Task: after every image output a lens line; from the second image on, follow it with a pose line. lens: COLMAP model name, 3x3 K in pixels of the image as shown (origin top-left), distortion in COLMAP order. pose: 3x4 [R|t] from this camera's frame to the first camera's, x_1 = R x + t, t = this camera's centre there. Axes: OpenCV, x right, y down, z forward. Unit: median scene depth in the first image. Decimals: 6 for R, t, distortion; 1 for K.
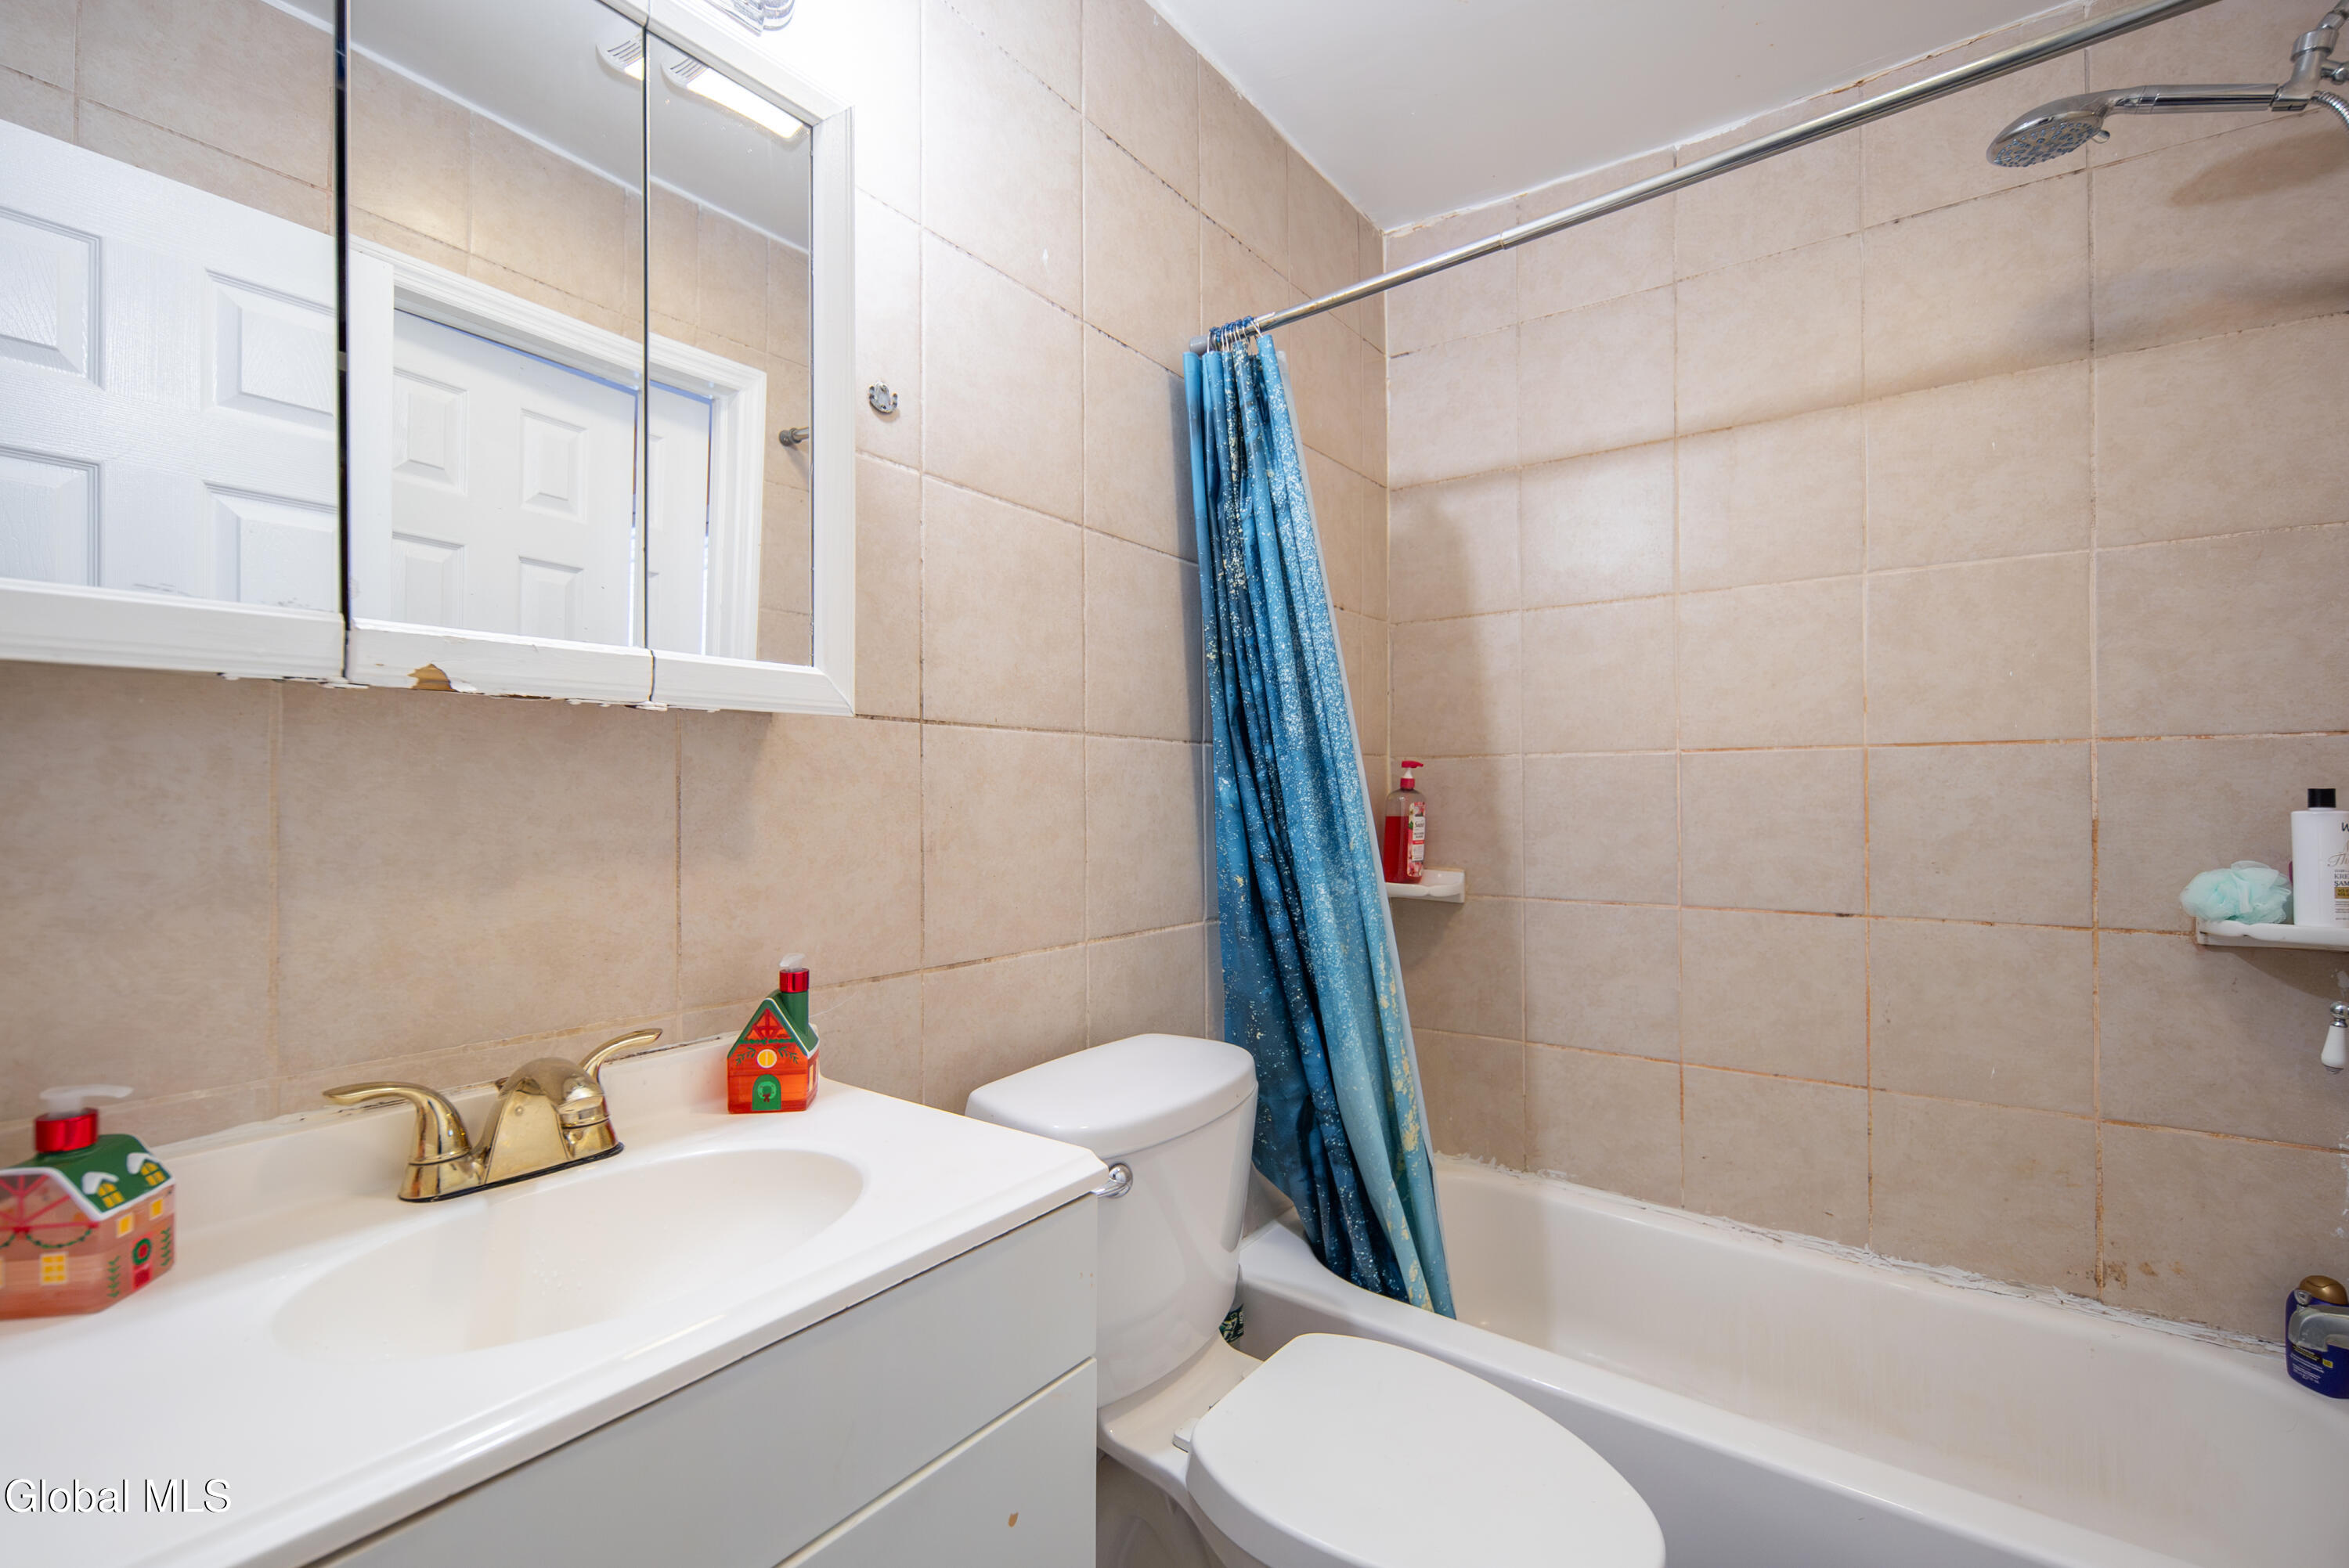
lens RADIAL K [[1035.2, 0, 1178.6], [0, 1035.2, 786.7], [0, 0, 1]] dist [-0.000718, -0.000687]
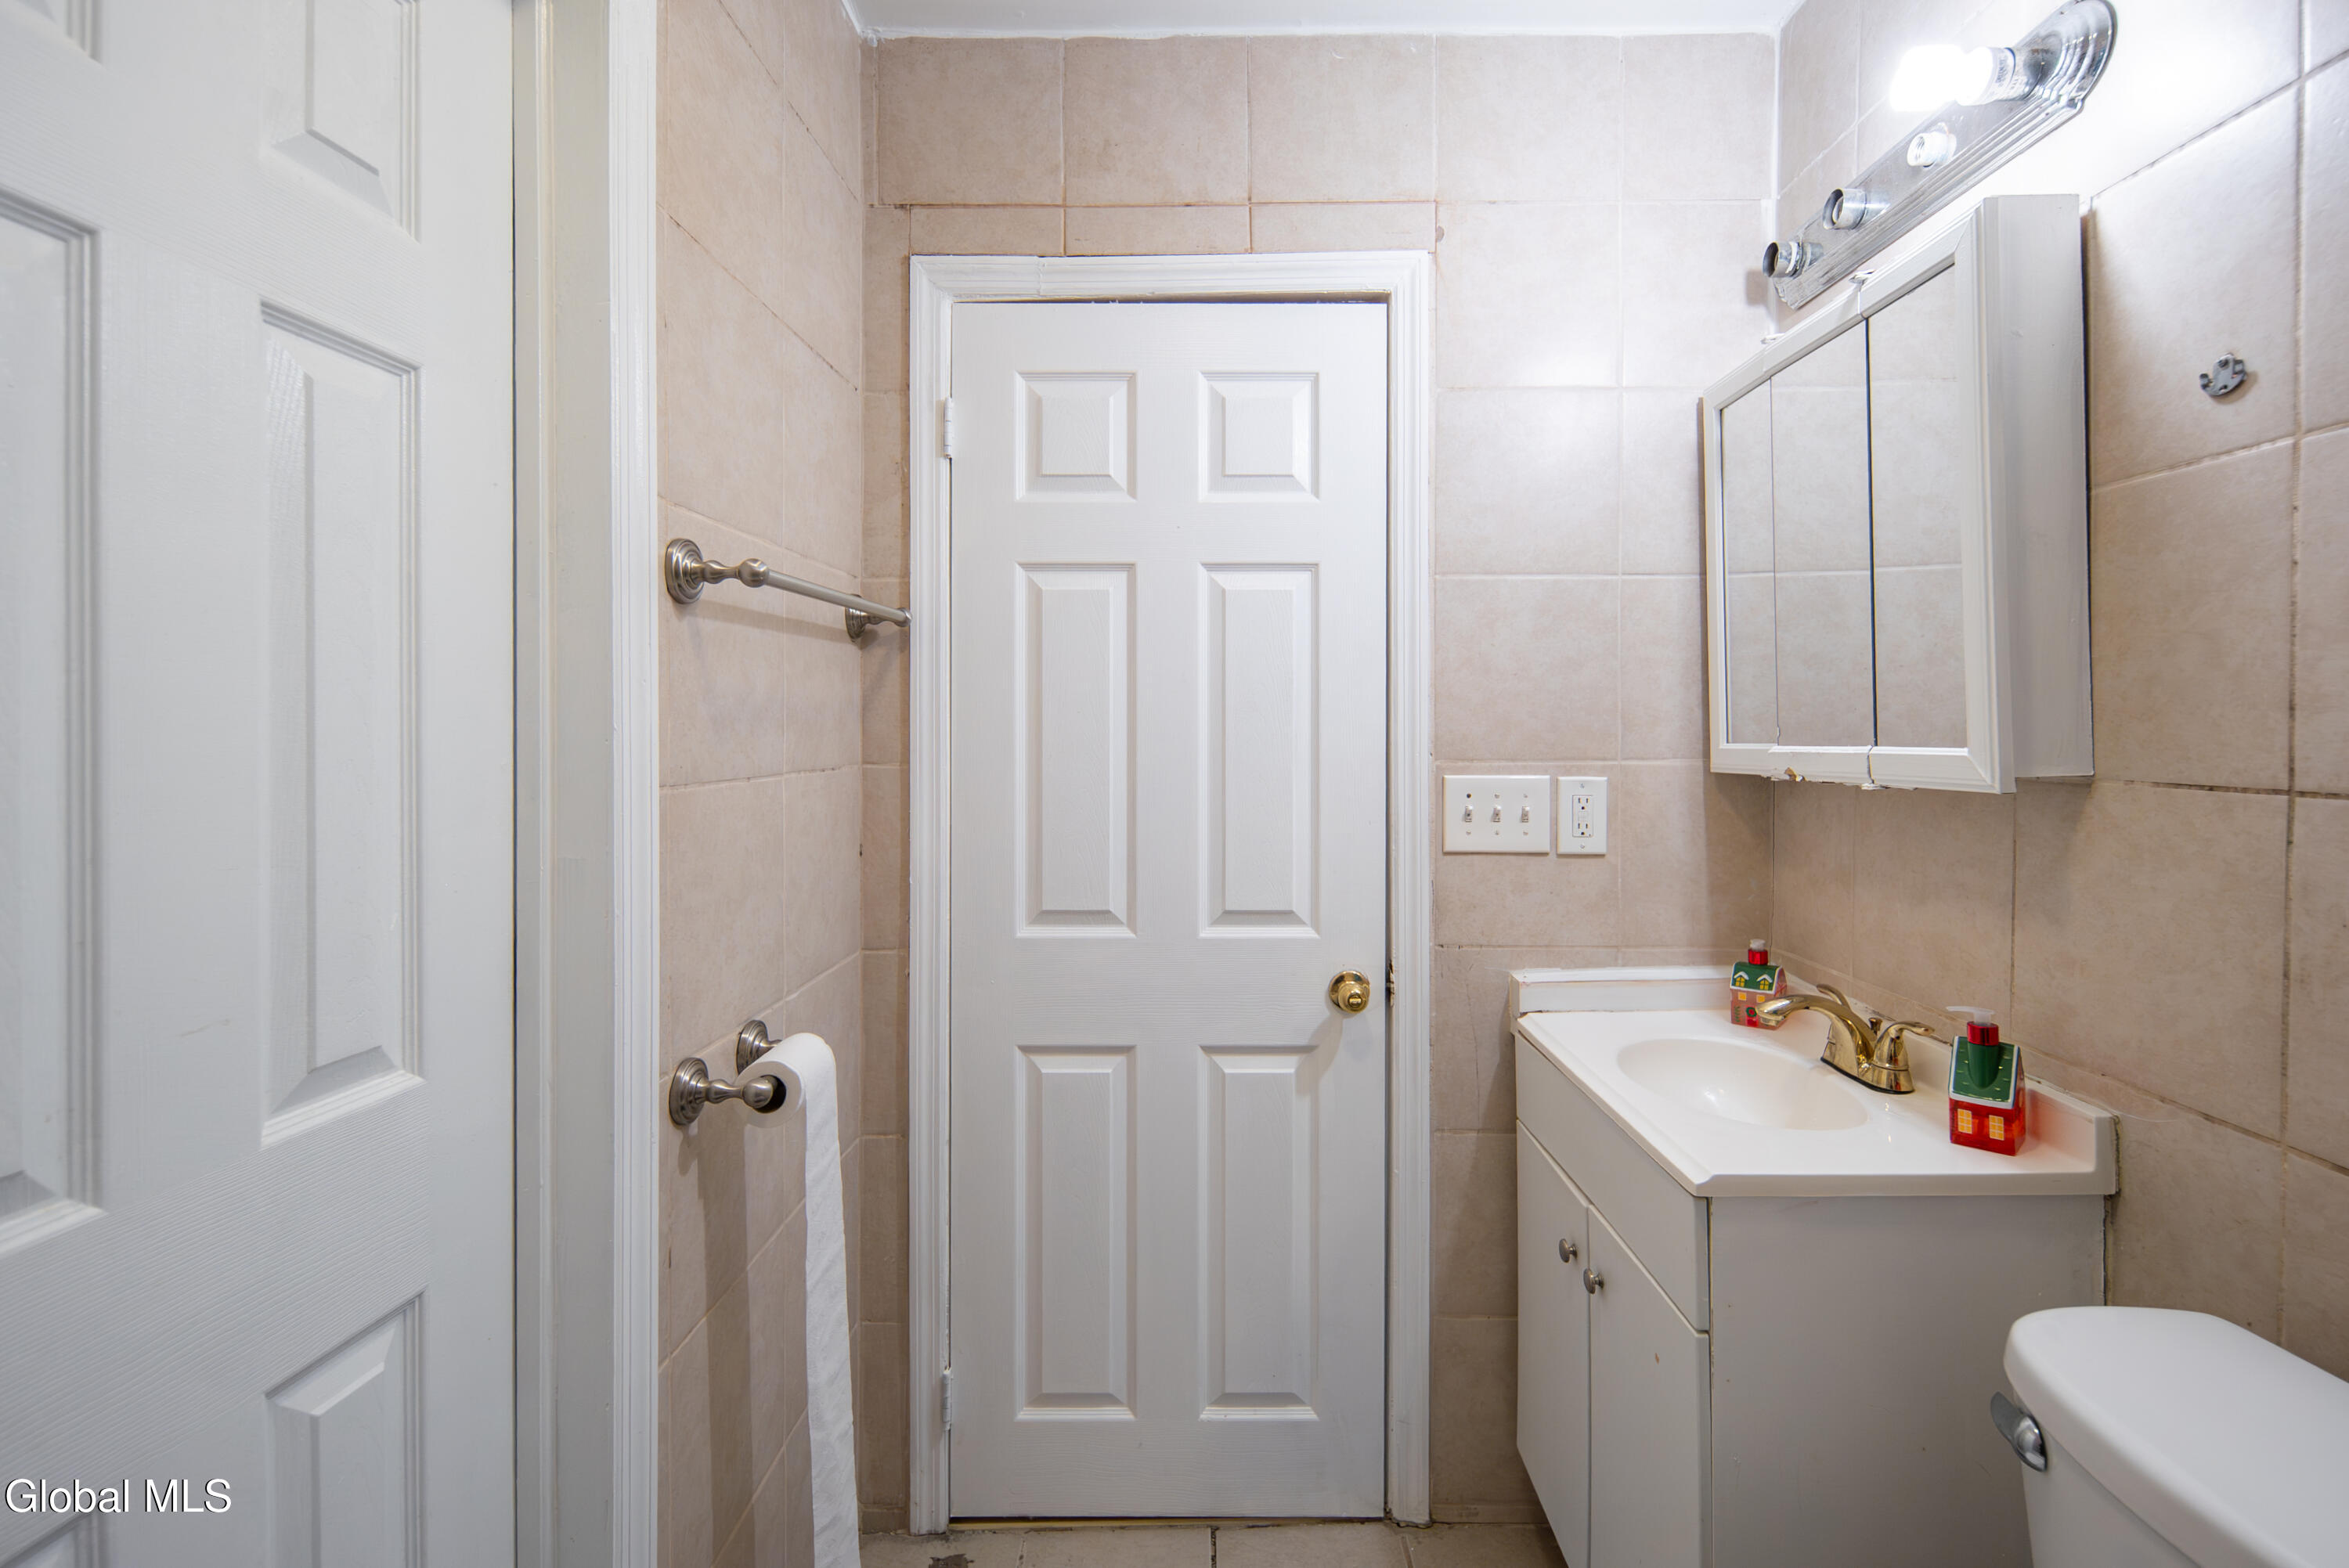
lens RADIAL K [[1959.7, 0, 1177.5], [0, 1959.7, 784.5], [0, 0, 1]] dist [-0.000115, -0.000794]
pose [[-0.821336, 0.037270, -0.569226, 1.138346], [0.005350, 0.998323, 0.057645, -0.151413], [0.570420, 0.044300, -0.820158, 1.677073]]
